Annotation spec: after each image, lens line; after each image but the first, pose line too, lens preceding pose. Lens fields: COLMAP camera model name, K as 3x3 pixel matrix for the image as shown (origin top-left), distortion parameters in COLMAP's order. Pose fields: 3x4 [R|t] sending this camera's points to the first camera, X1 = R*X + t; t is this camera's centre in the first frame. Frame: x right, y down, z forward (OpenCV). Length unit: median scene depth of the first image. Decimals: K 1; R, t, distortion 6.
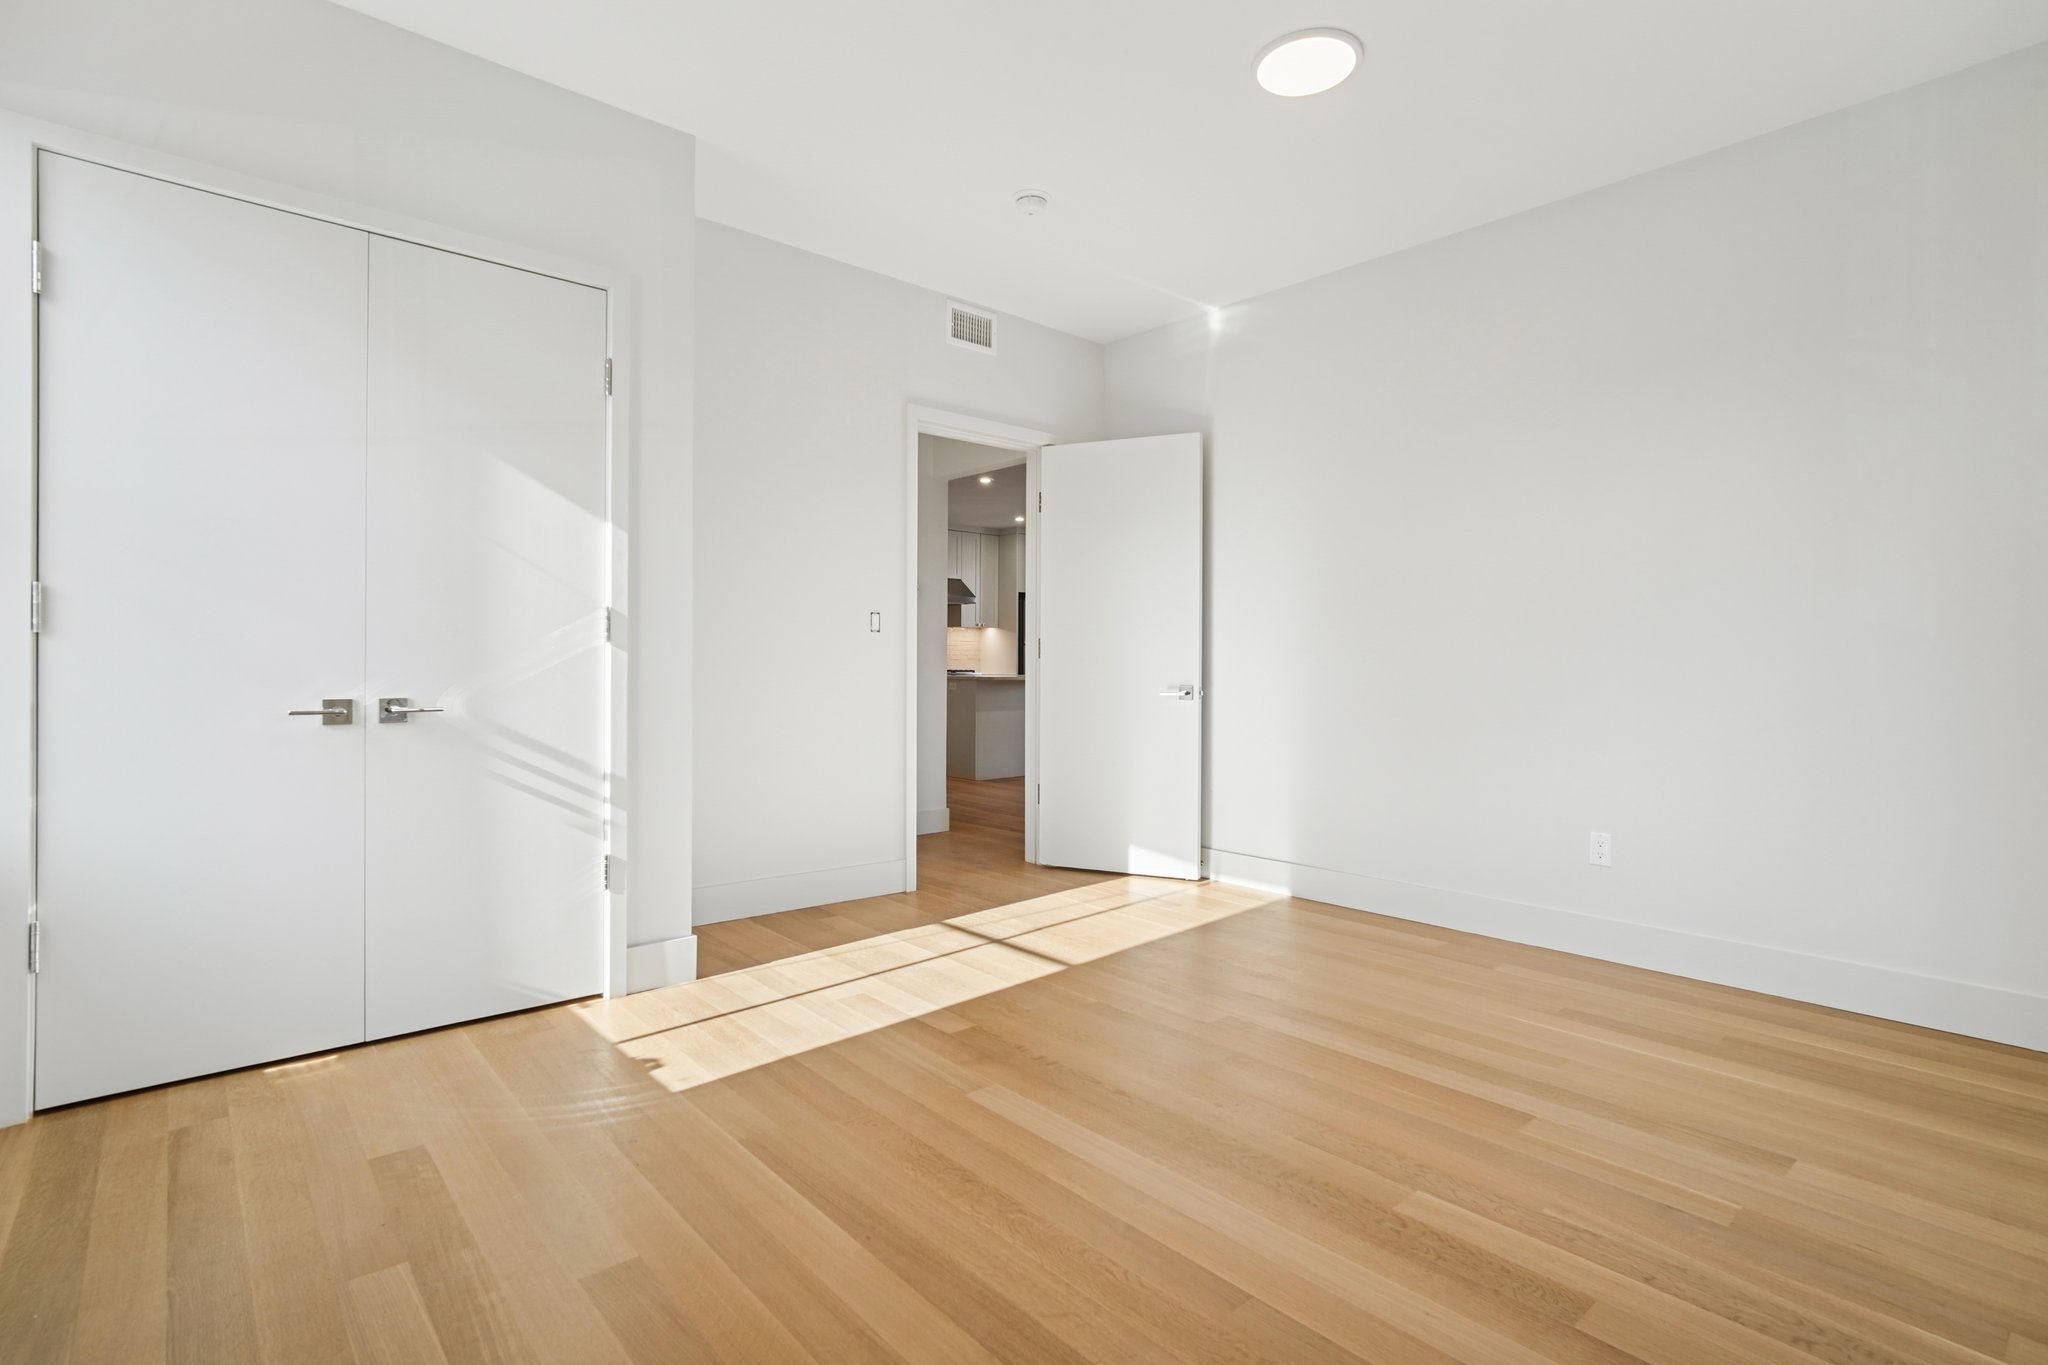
lens RADIAL K [[982.1, 0, 1030.1], [0, 982.1, 662.2], [0, 0, 1]] dist [-0.000001, 0.000455]
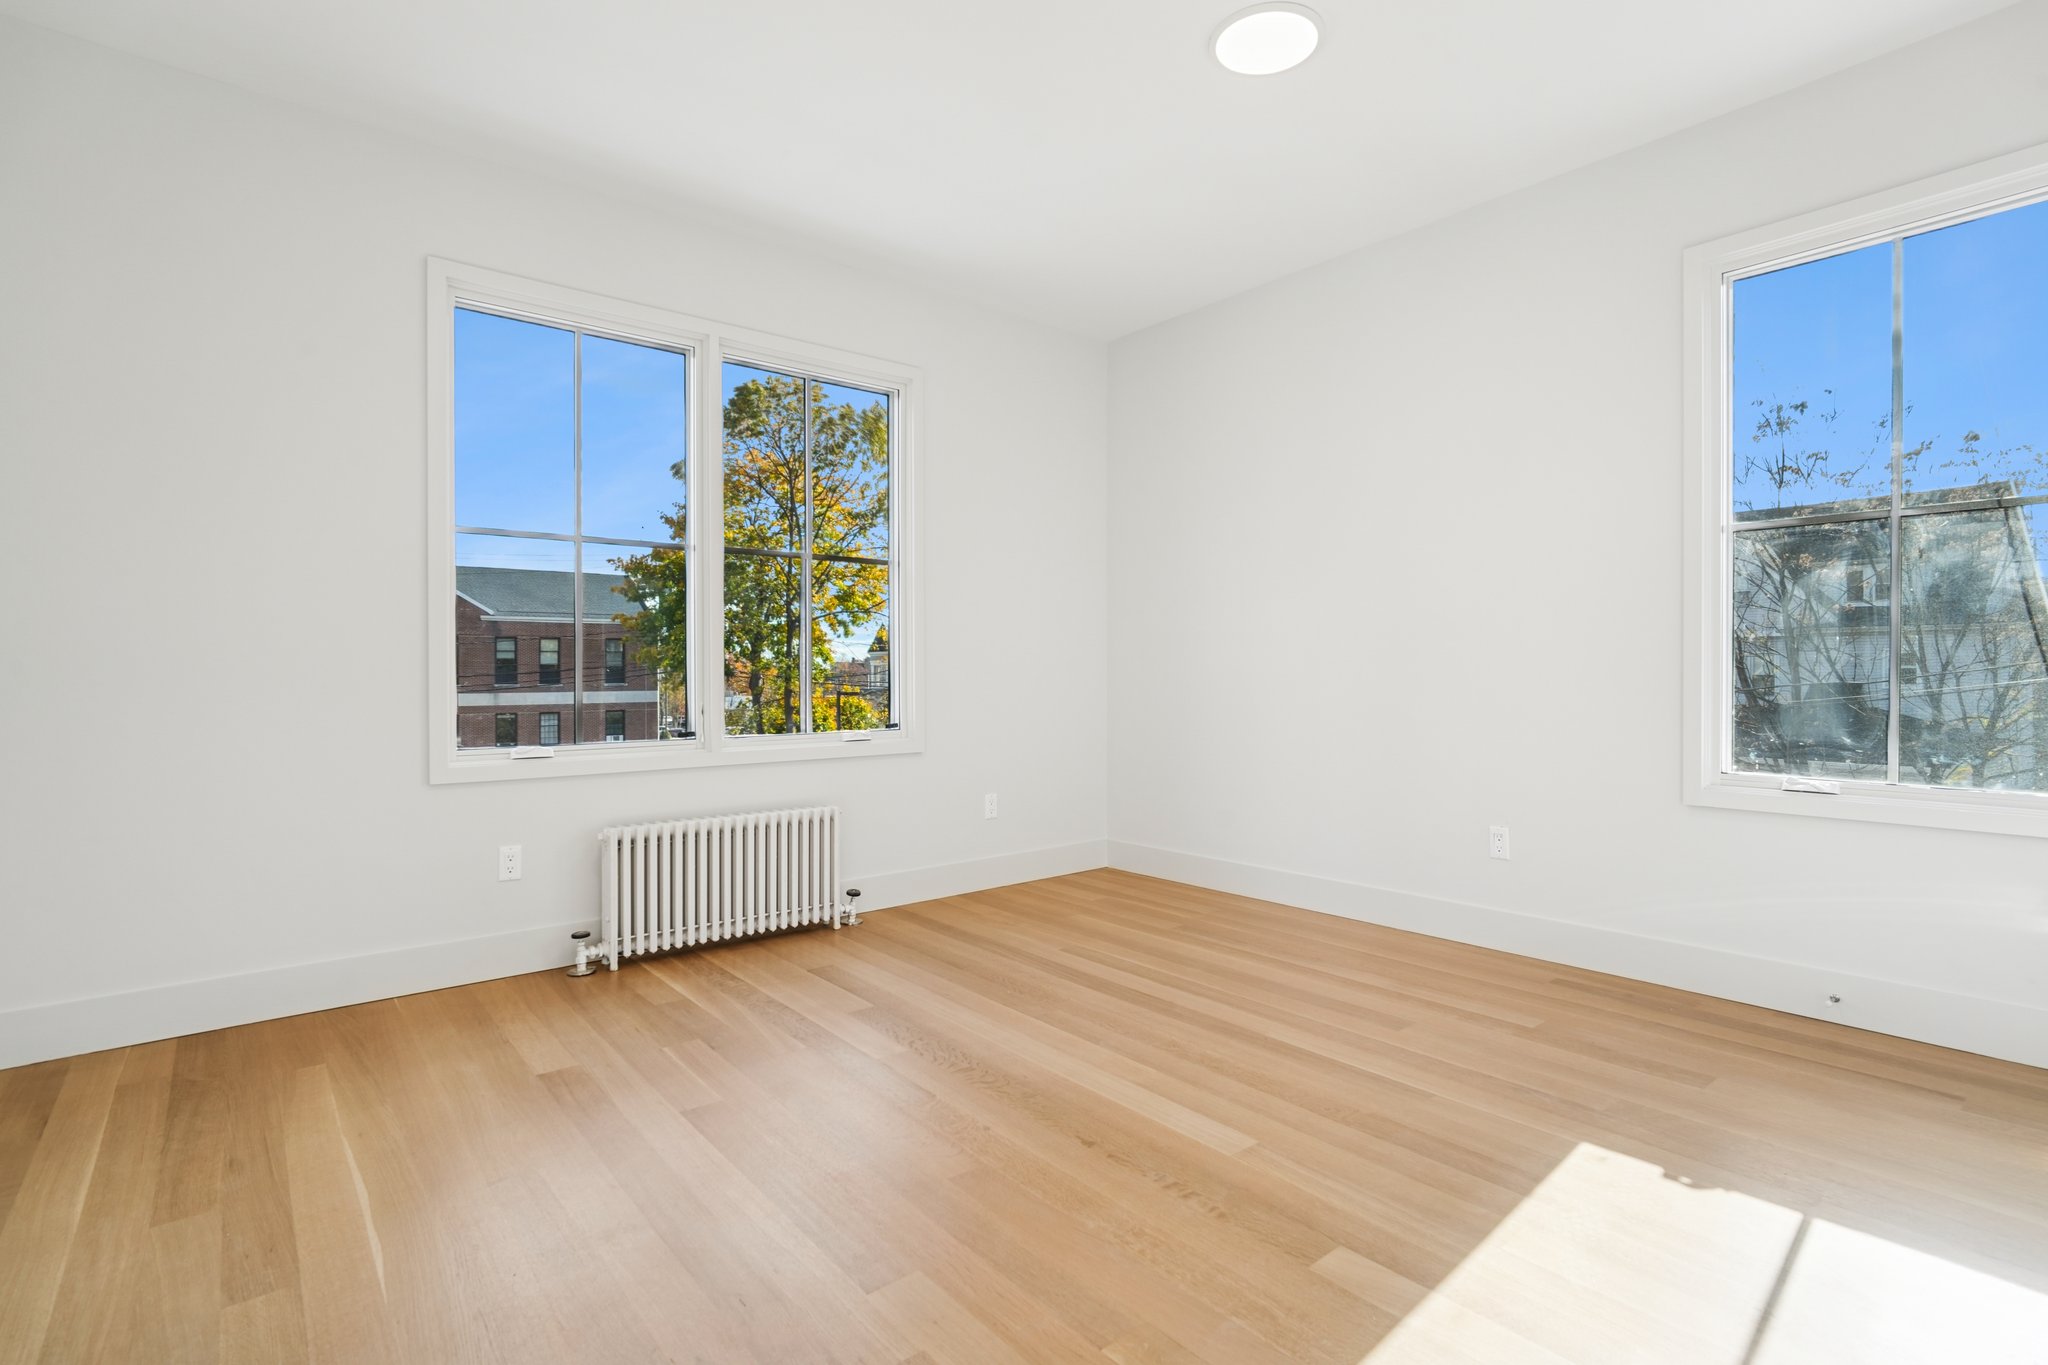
lens RADIAL K [[982.1, 0, 1030.1], [0, 982.1, 662.2], [0, 0, 1]] dist [-0.000001, 0.000455]
pose [[-0.999255, -0.001708, 0.038548, 0.088514], [-0.002244, 0.999901, -0.013857, 0.008121], [-0.038521, -0.013933, -0.999161, 1.533521]]
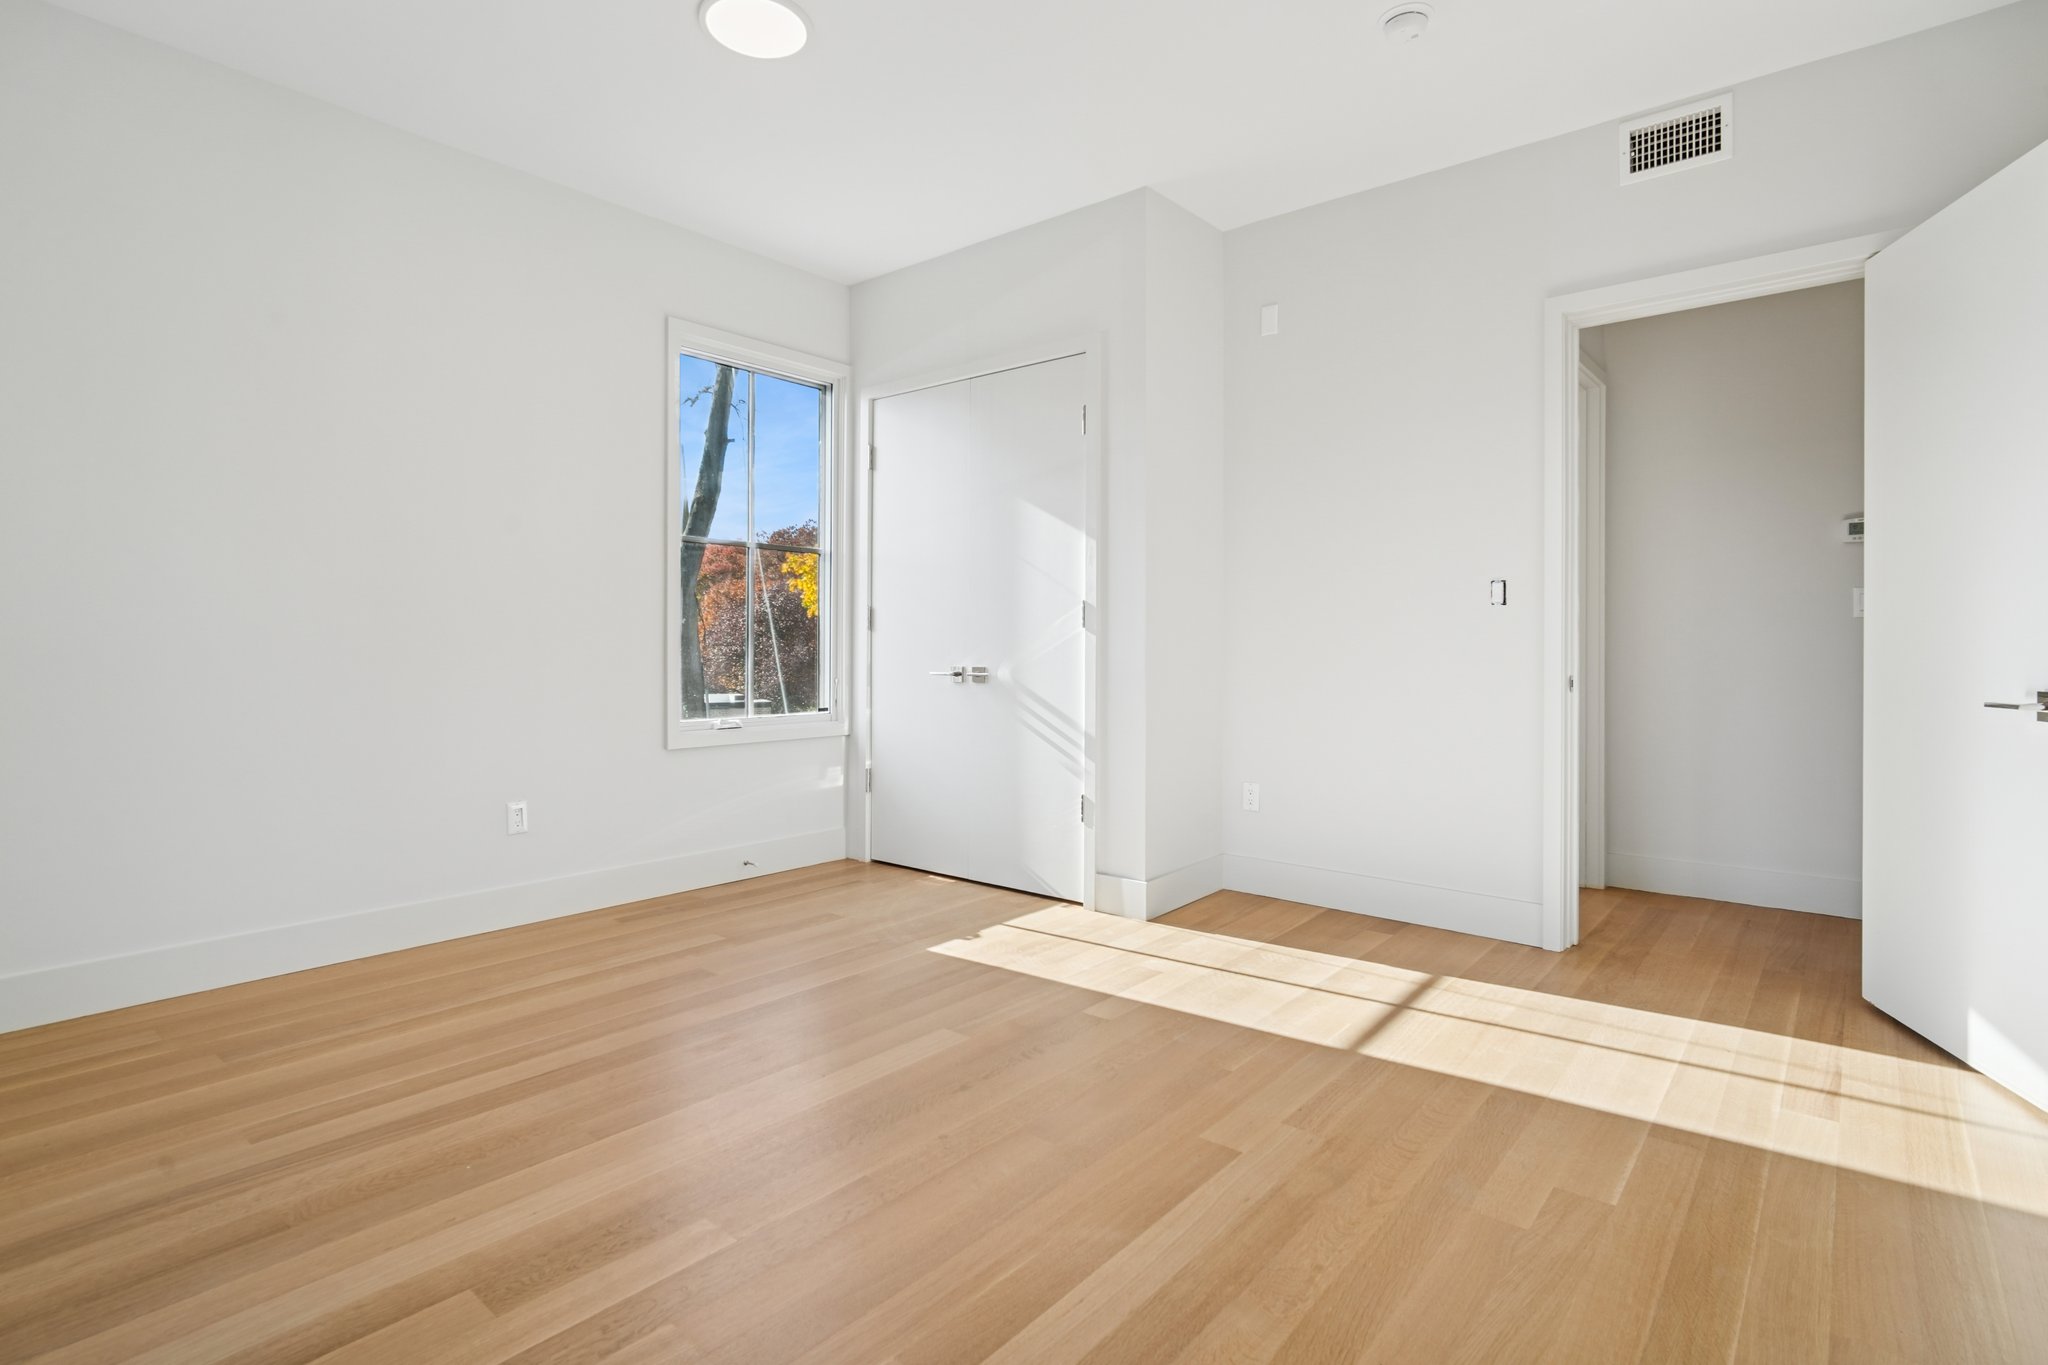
lens RADIAL K [[1015.3, 0, 1025.7], [0, 1015.3, 640.9], [0, 0, 1]] dist [0.000870, 0.000151]
pose [[0.153188, -0.009249, -0.988154, 0.871852], [-0.000515, 0.999955, -0.009439, 0.008904], [0.988197, 0.001955, 0.153177, 0.729411]]
